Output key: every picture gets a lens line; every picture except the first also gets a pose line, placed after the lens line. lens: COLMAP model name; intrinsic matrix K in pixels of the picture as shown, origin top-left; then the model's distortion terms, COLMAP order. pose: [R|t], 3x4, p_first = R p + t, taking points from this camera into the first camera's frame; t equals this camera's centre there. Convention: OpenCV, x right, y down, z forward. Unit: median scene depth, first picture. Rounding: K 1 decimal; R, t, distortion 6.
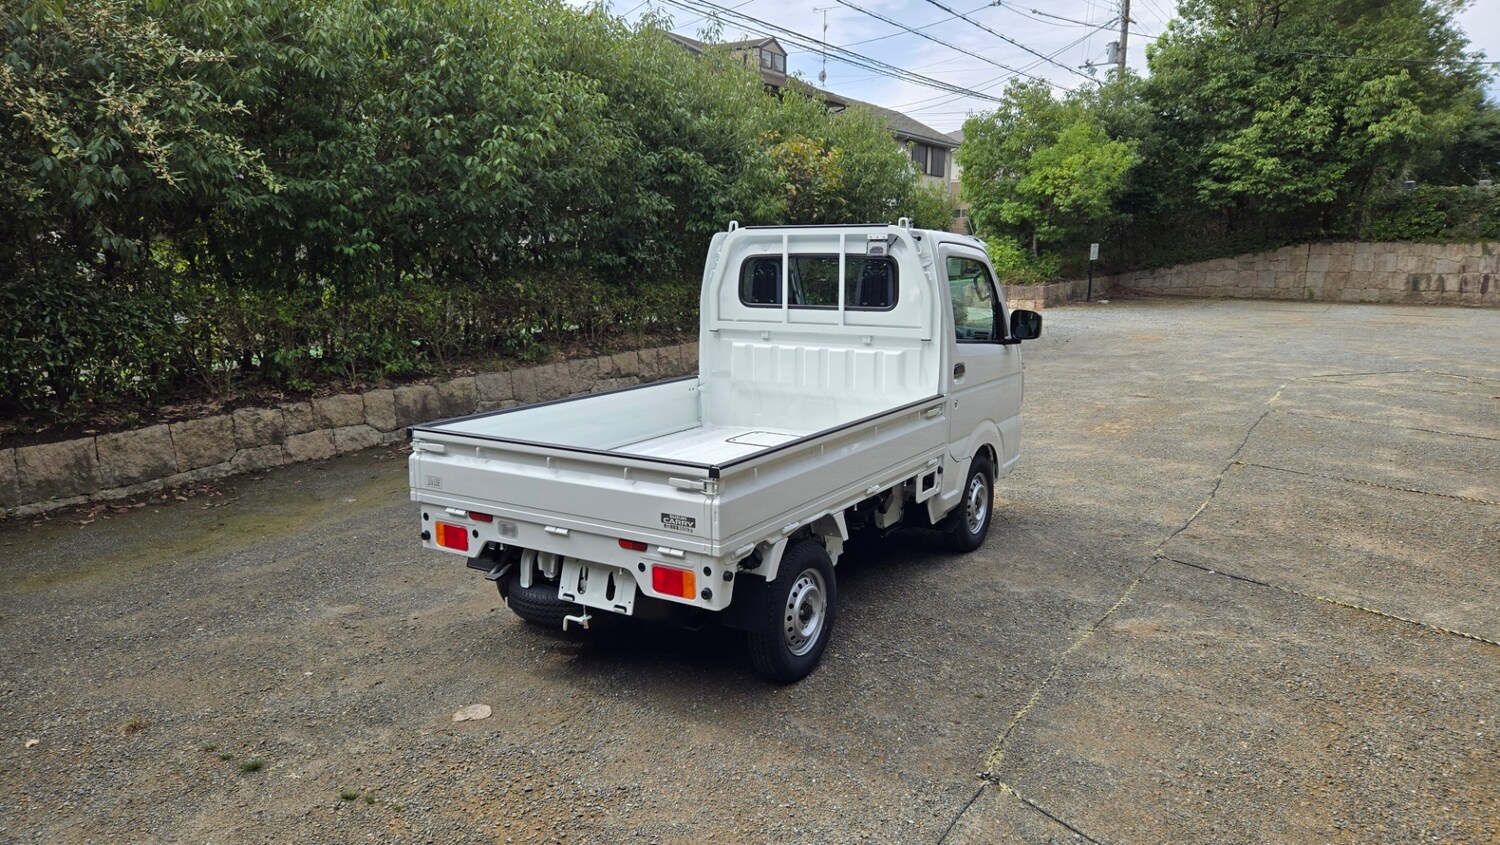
lens RADIAL K [[1006.2, 0, 751.3], [0, 1006.2, 413.8], [0, 0, 1]] dist [0.080831, -0.072899]
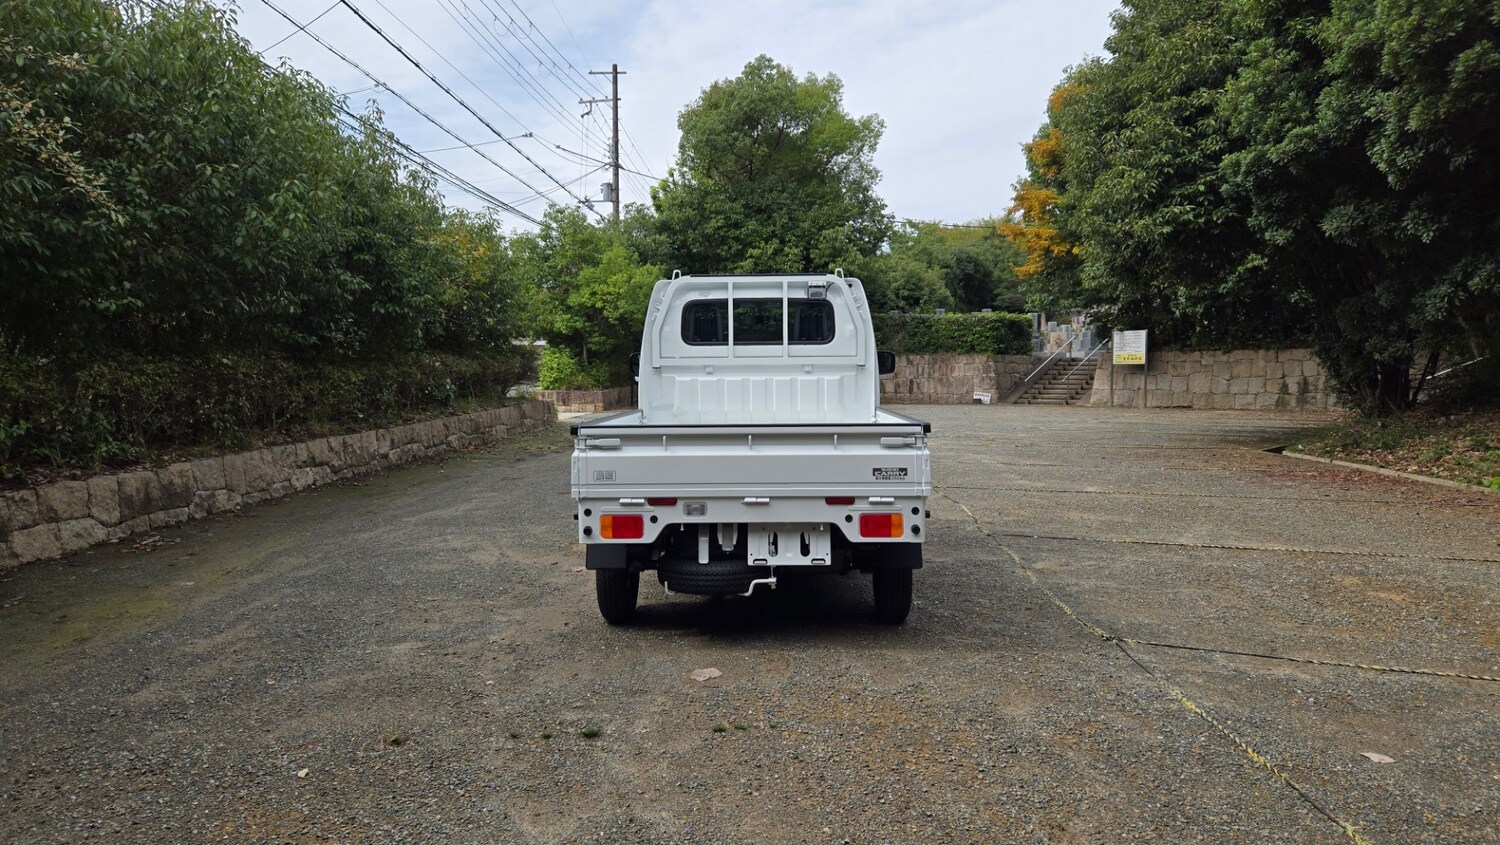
lens RADIAL K [[1006.2, 0, 752.2], [0, 1006.2, 407.8], [0, 0, 1]] dist [0.080831, -0.072899]
pose [[0.861627, -0.021576, 0.507083, -0.429704], [0.087299, 0.990506, -0.106192, 0.073641], [-0.499977, 0.135766, 0.855331, 0.008940]]
